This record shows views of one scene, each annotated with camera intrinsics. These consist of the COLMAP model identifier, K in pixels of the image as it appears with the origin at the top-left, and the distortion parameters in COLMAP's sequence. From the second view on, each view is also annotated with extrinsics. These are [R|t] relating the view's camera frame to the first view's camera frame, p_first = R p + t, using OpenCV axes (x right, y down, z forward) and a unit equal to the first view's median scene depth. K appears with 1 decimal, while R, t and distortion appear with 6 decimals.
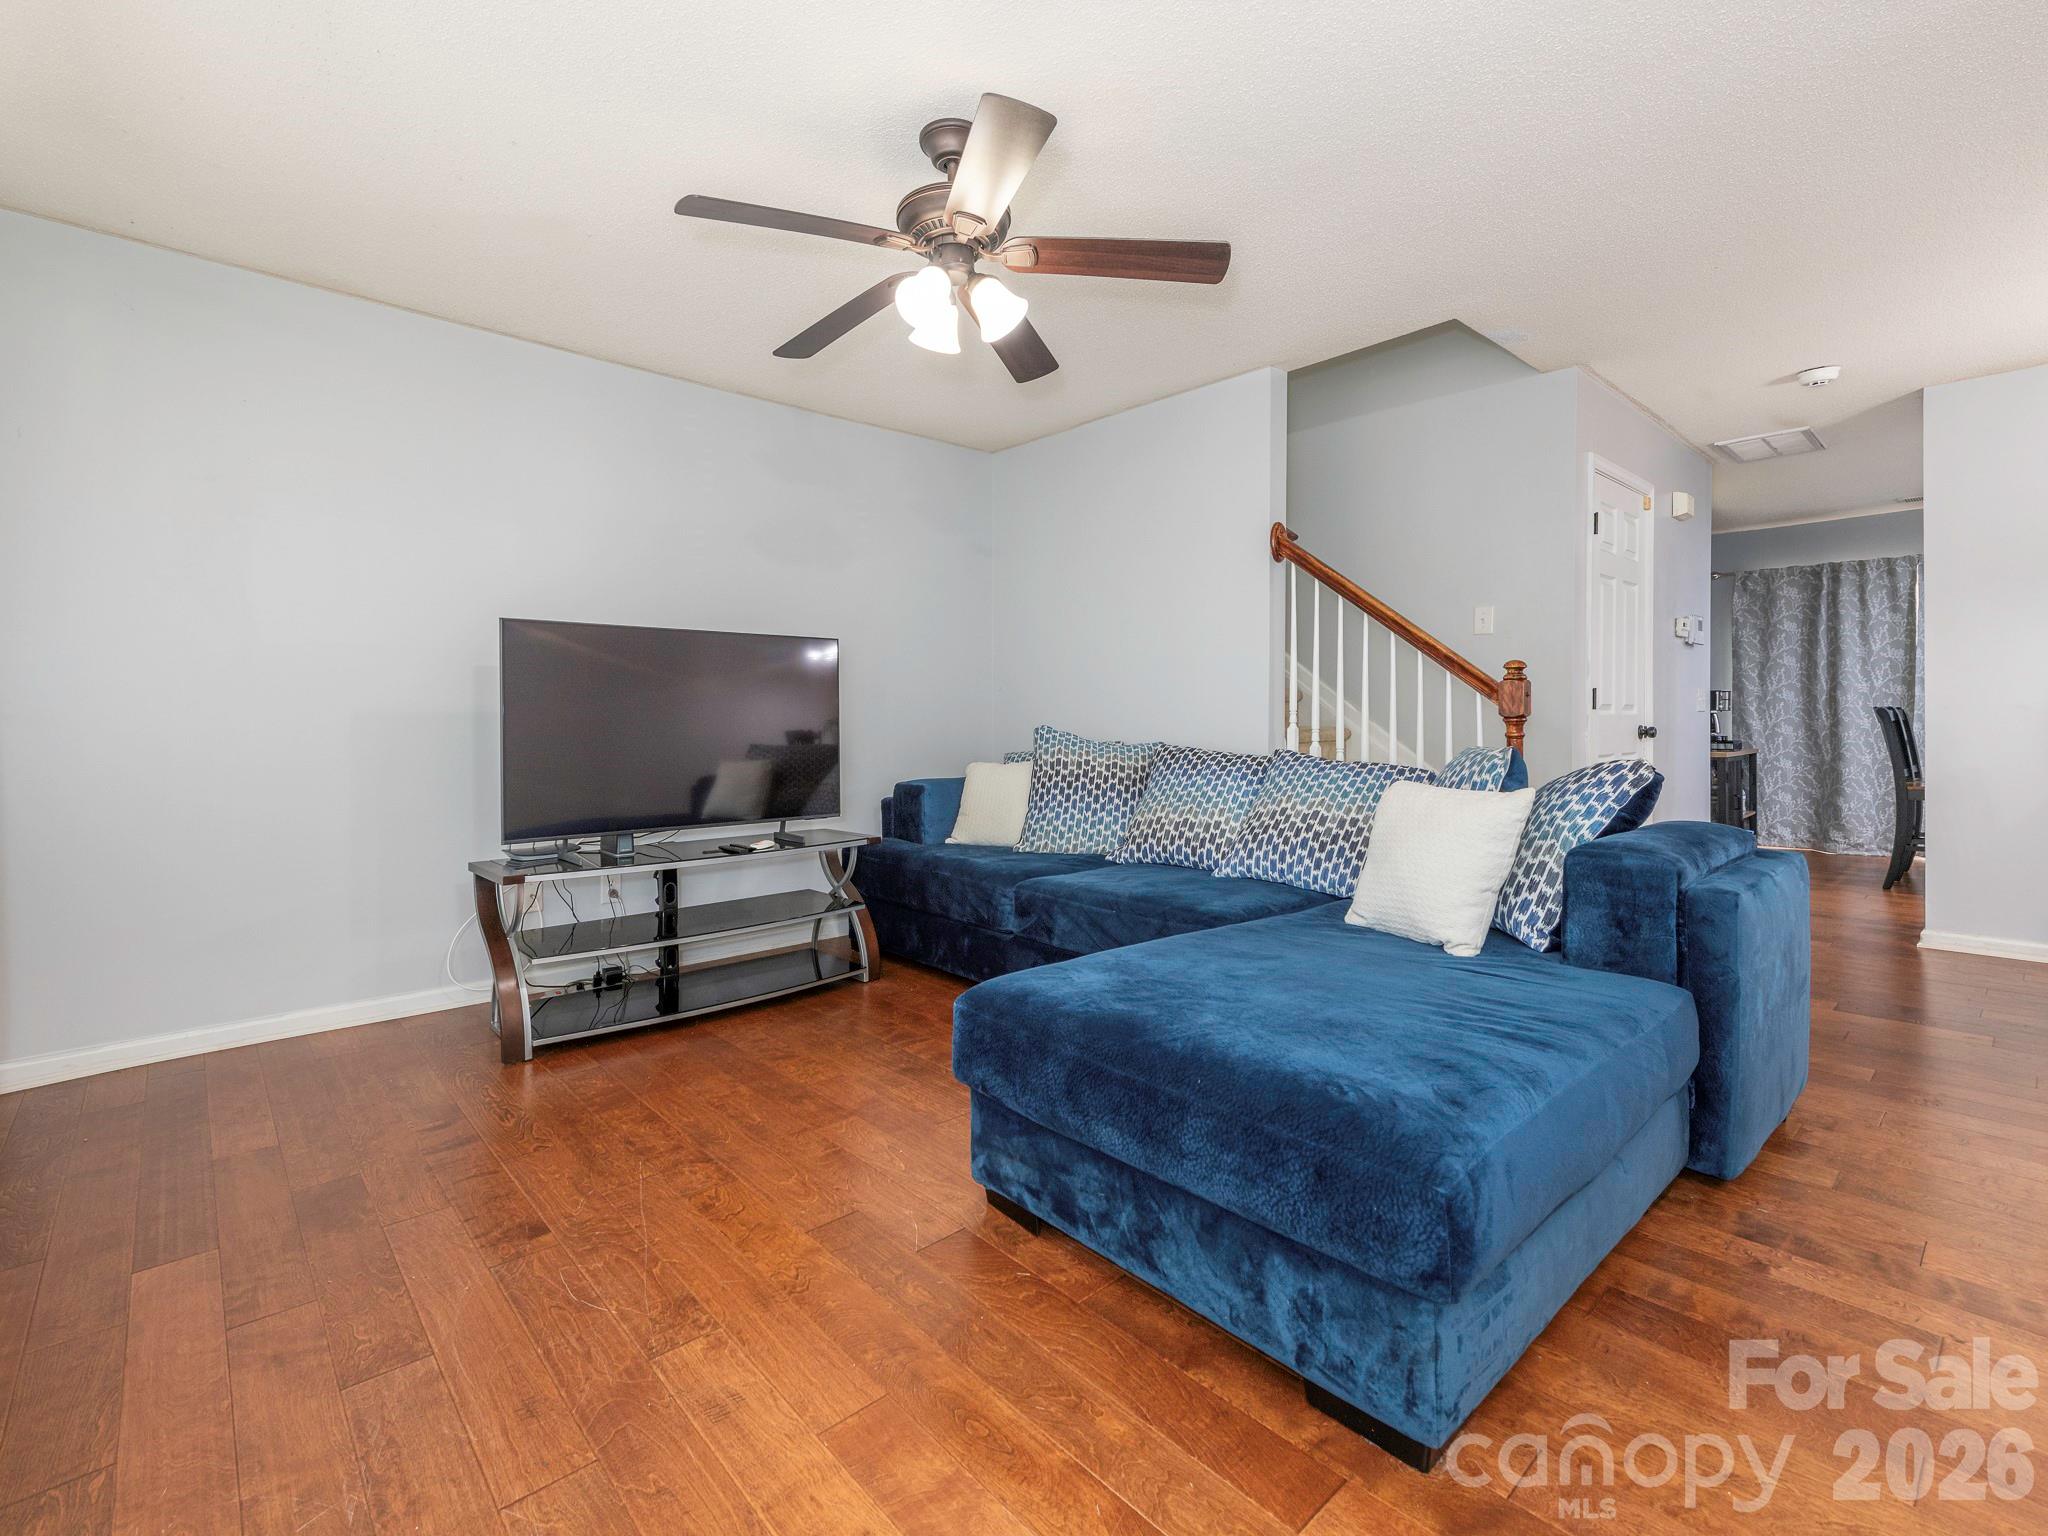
lens RADIAL K [[938.1, 0, 984.3], [0, 938.1, 724.7], [0, 0, 1]] dist [0.008452, -0.002148]
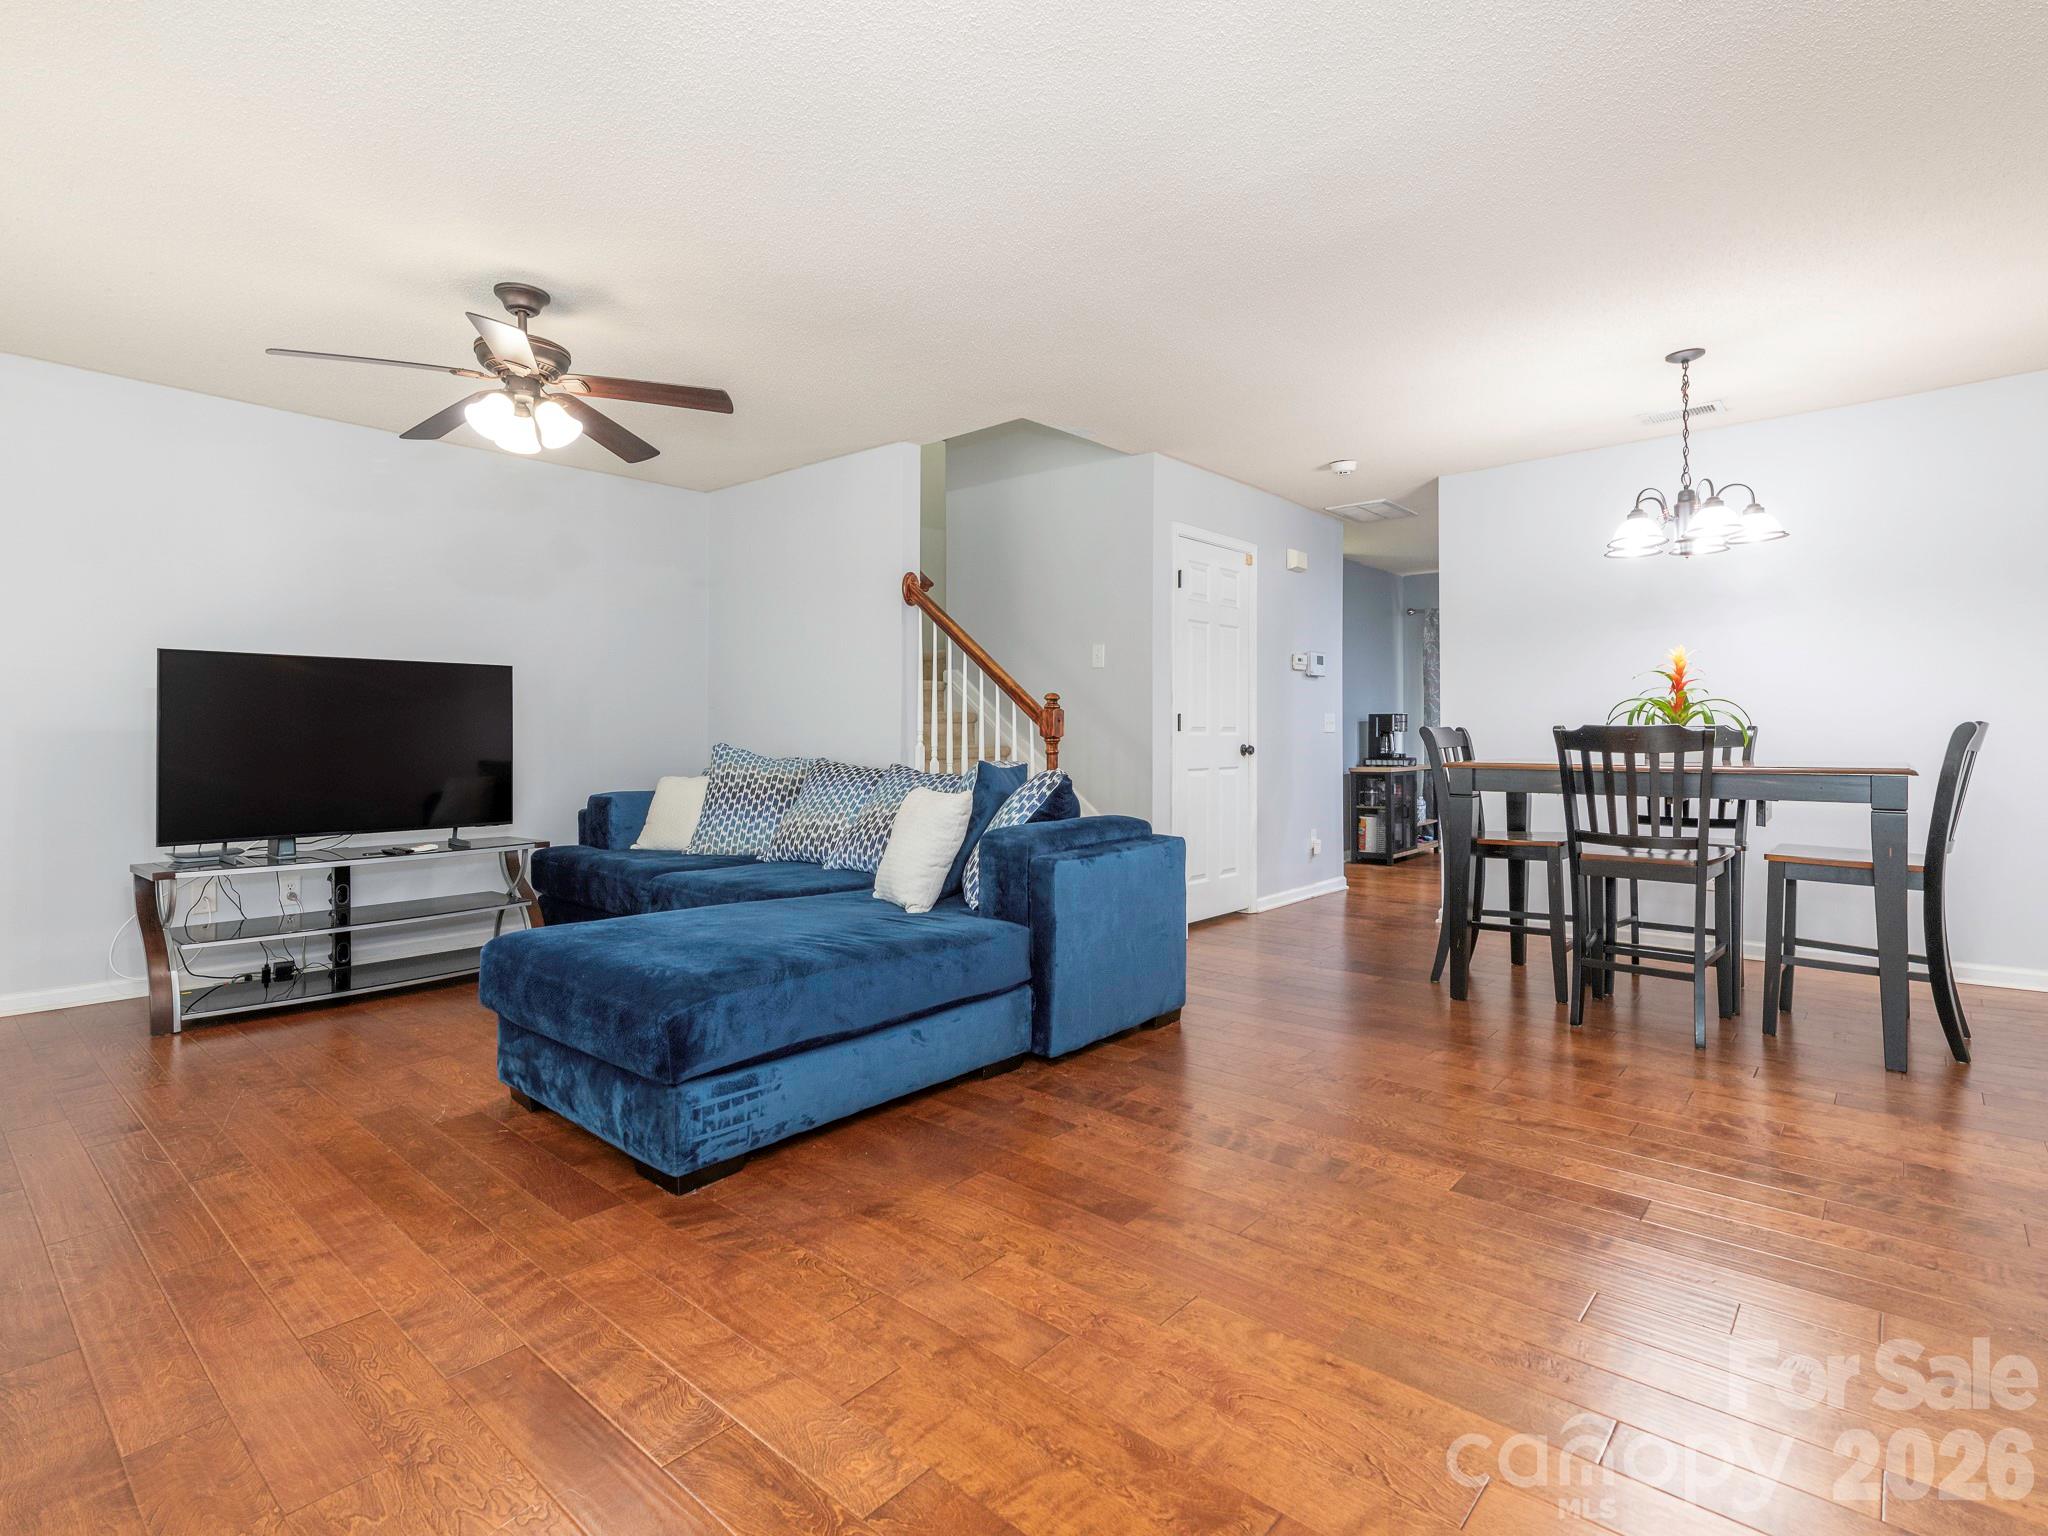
lens RADIAL K [[1031.8, 0, 1023.8], [0, 1031.8, 726.3], [0, 0, 1]] dist [0.011285, -0.003762]
pose [[0.990962, 0.004401, 0.134068, 0.277325], [-0.002518, 0.999896, -0.014211, -0.003044], [-0.134117, 0.013745, 0.990870, -0.303112]]
